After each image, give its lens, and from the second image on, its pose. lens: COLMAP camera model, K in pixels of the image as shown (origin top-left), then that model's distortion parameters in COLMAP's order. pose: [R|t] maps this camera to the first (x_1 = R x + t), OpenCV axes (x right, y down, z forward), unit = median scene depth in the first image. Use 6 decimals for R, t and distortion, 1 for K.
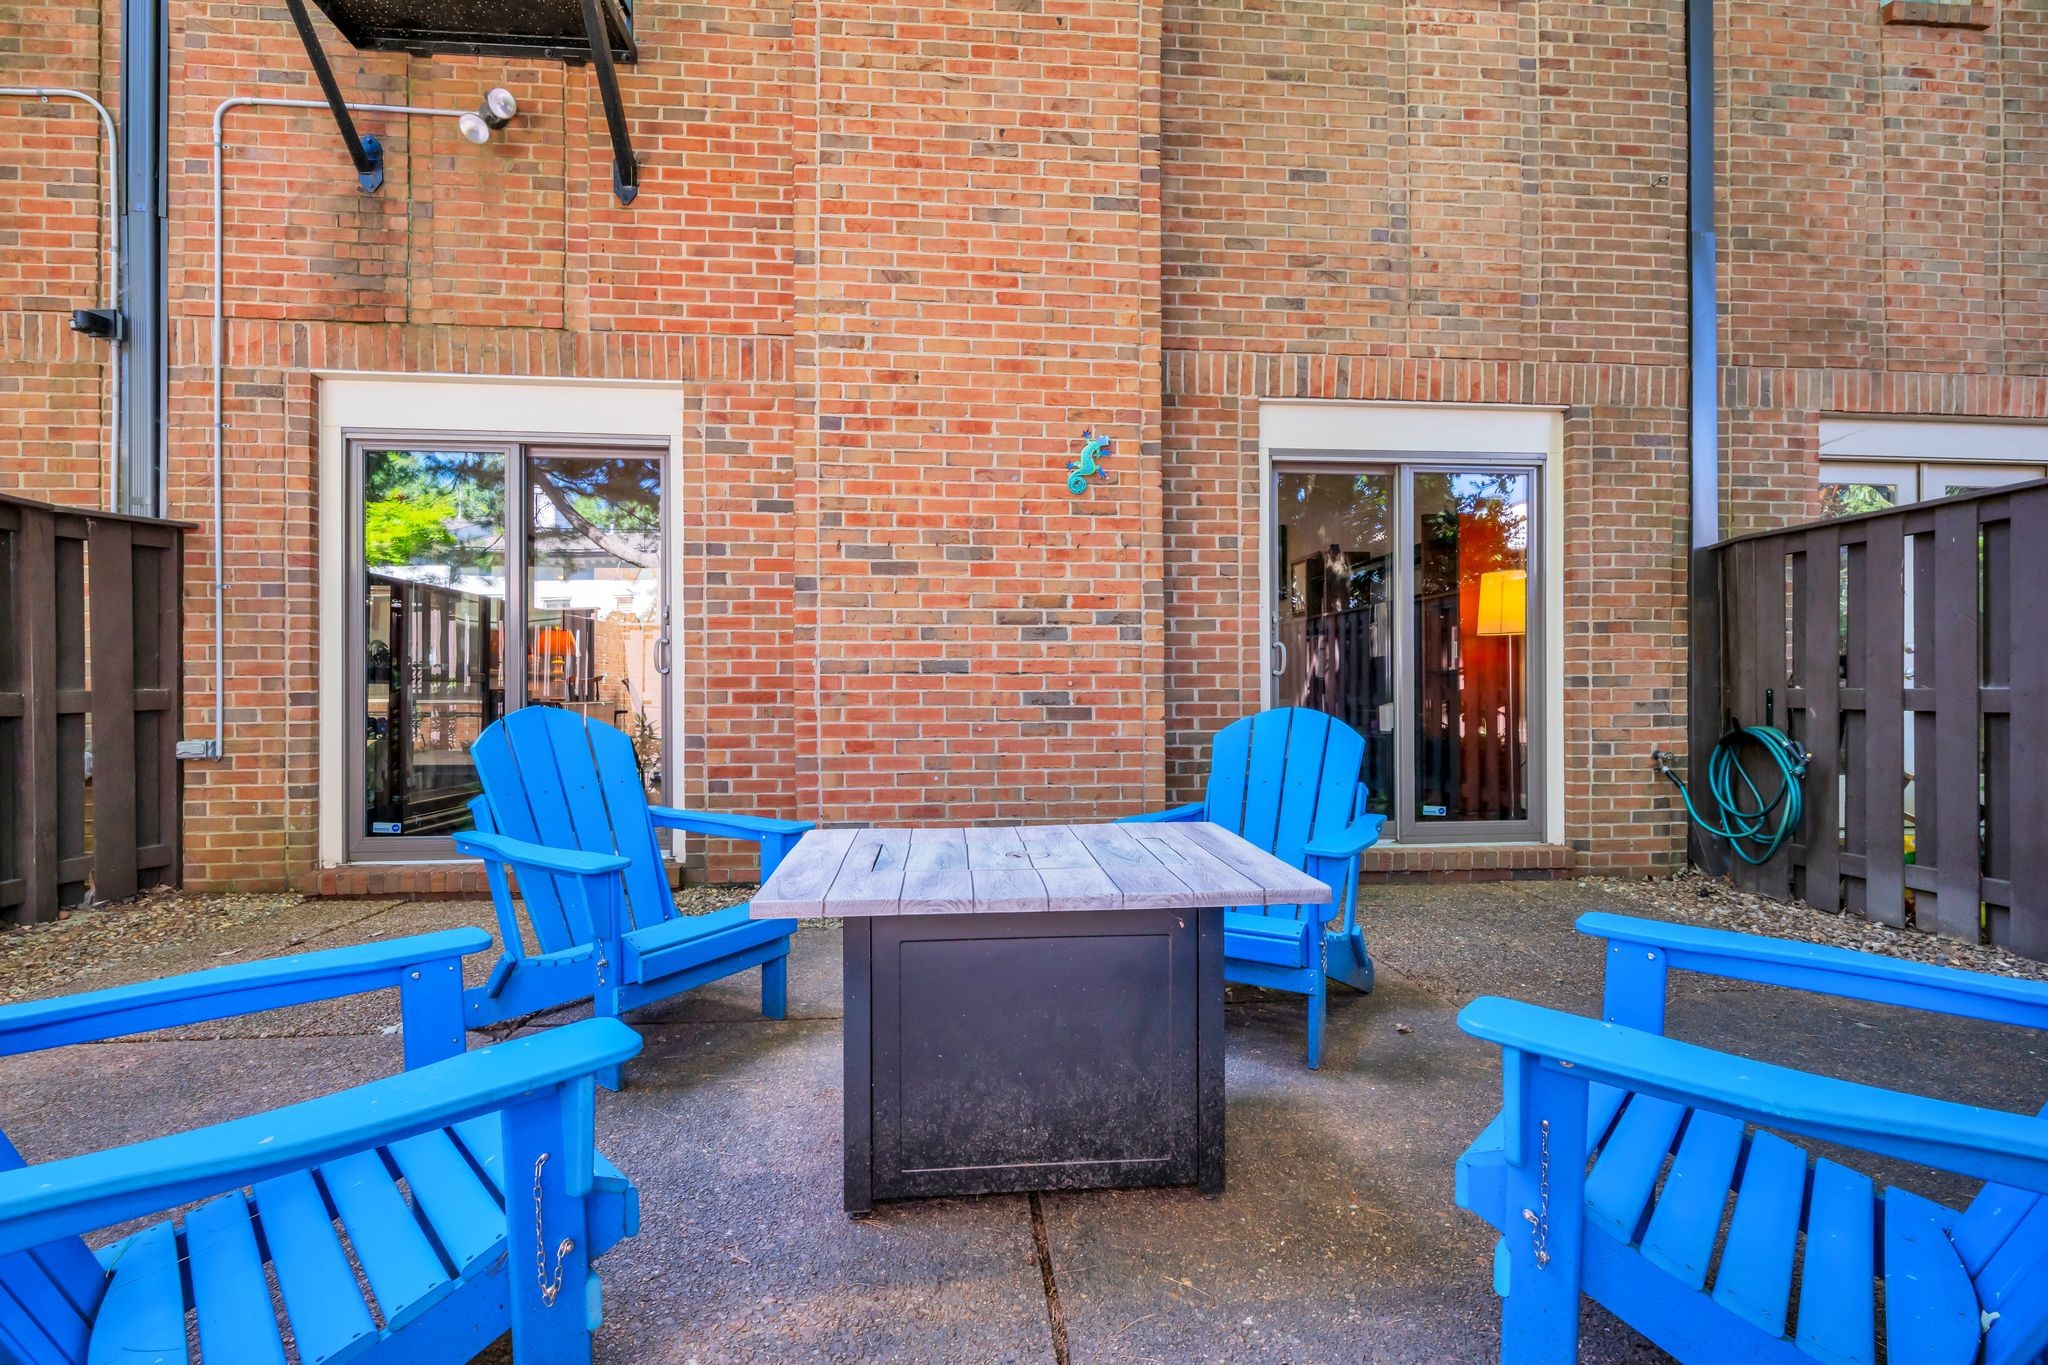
lens RADIAL K [[834.9, 0, 1029.1], [0, 834.9, 688.4], [0, 0, 1]] dist [0.001100, -0.001256]
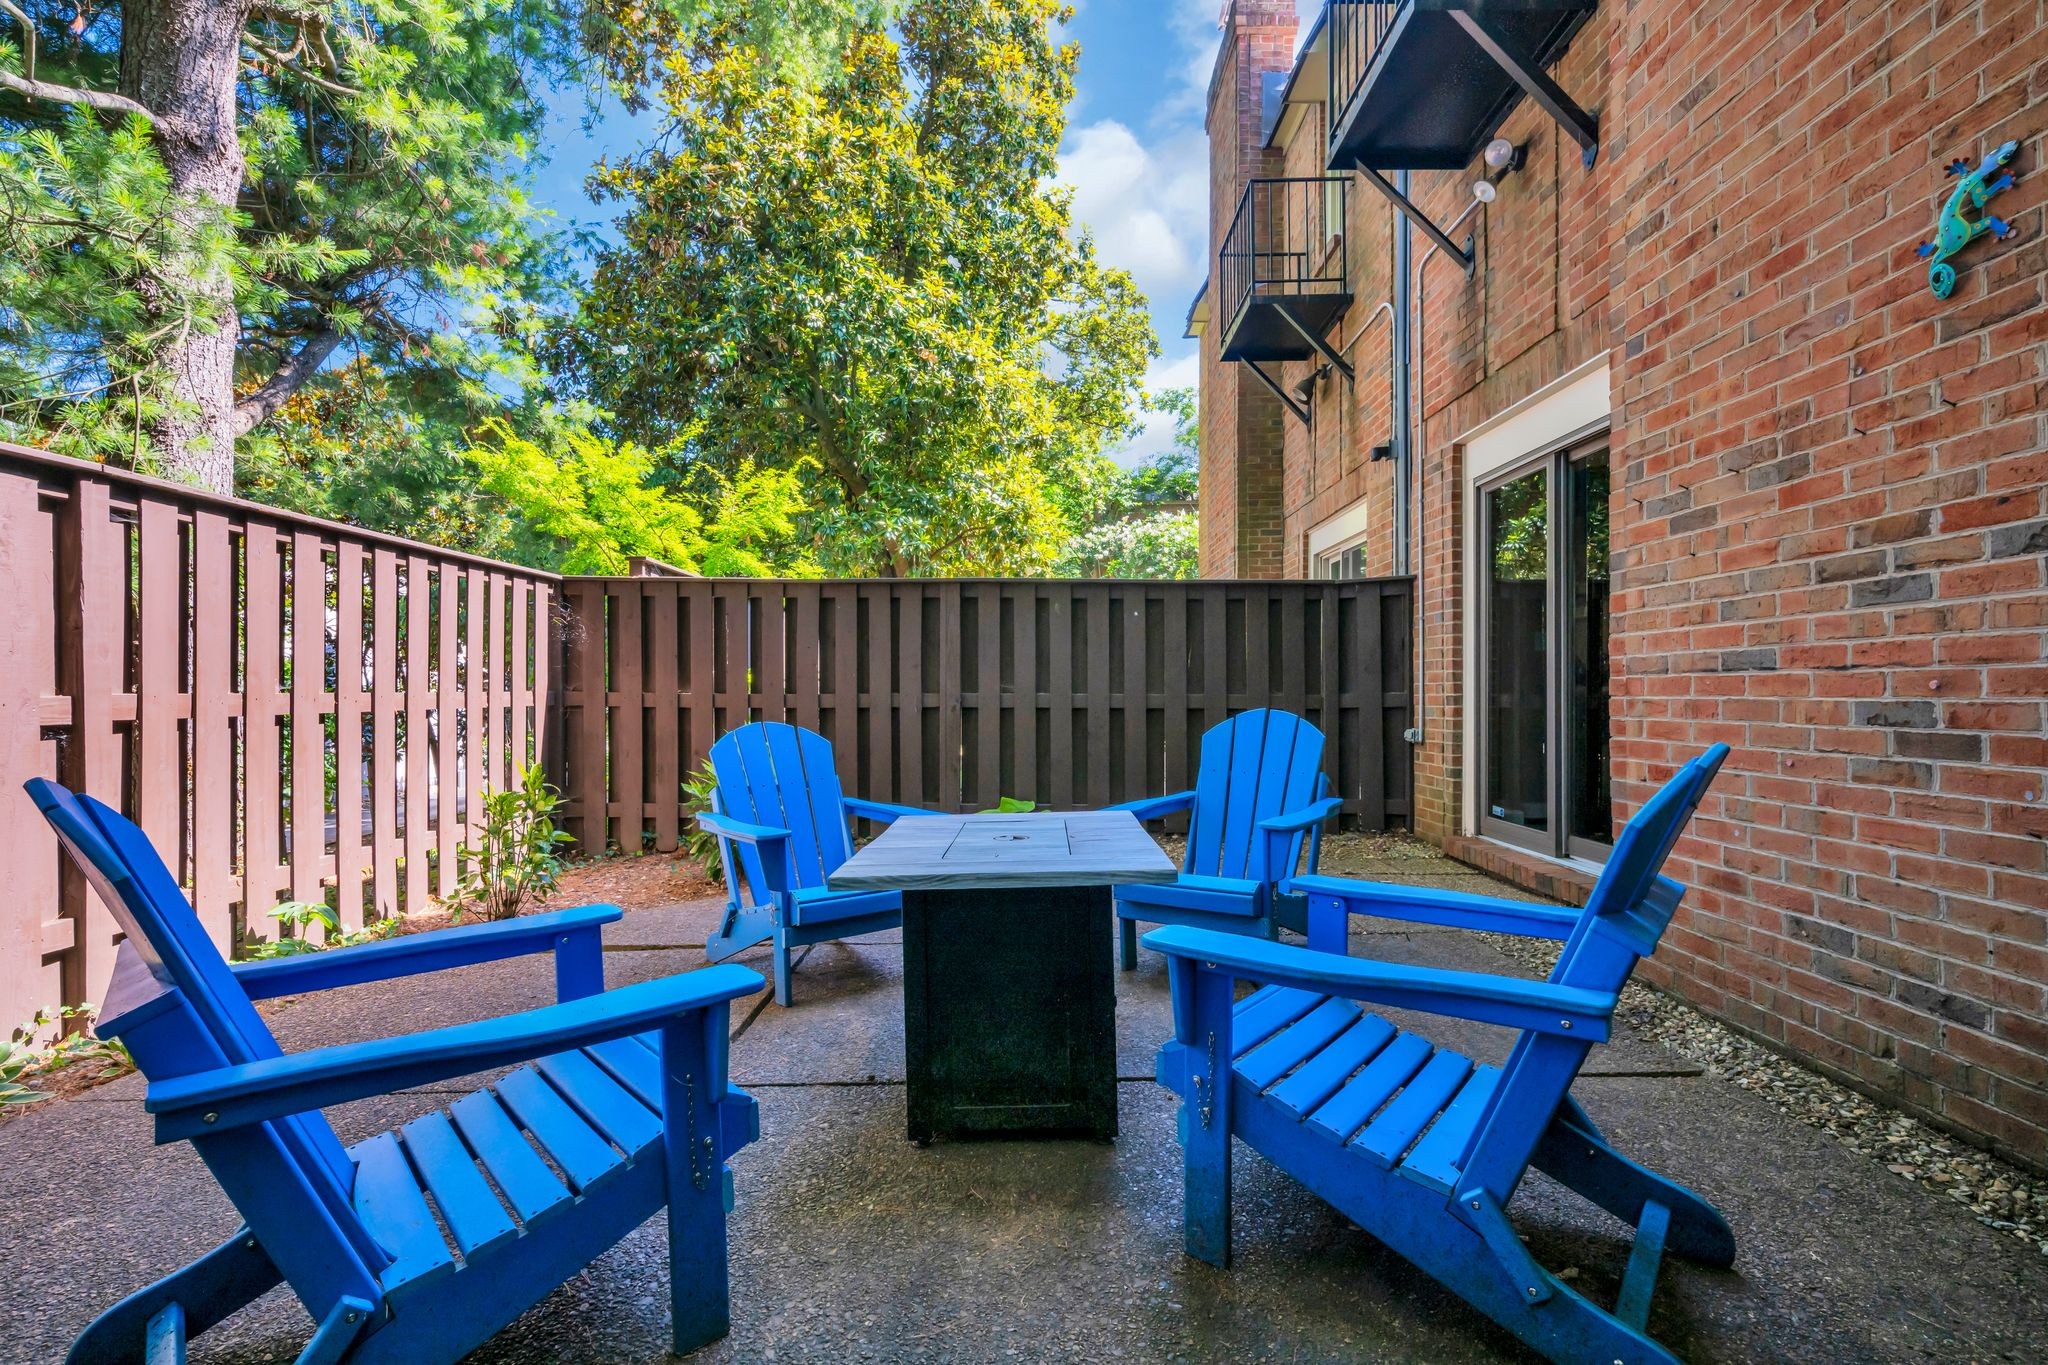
lens RADIAL K [[834.9, 0, 1029.1], [0, 834.9, 691.3], [0, 0, 1]] dist [0.001100, -0.001256]
pose [[0.010249, -0.001812, -0.999946, 0.533316], [0.006572, 0.999977, -0.001745, -0.004722], [0.999926, -0.006554, 0.010261, 0.447383]]
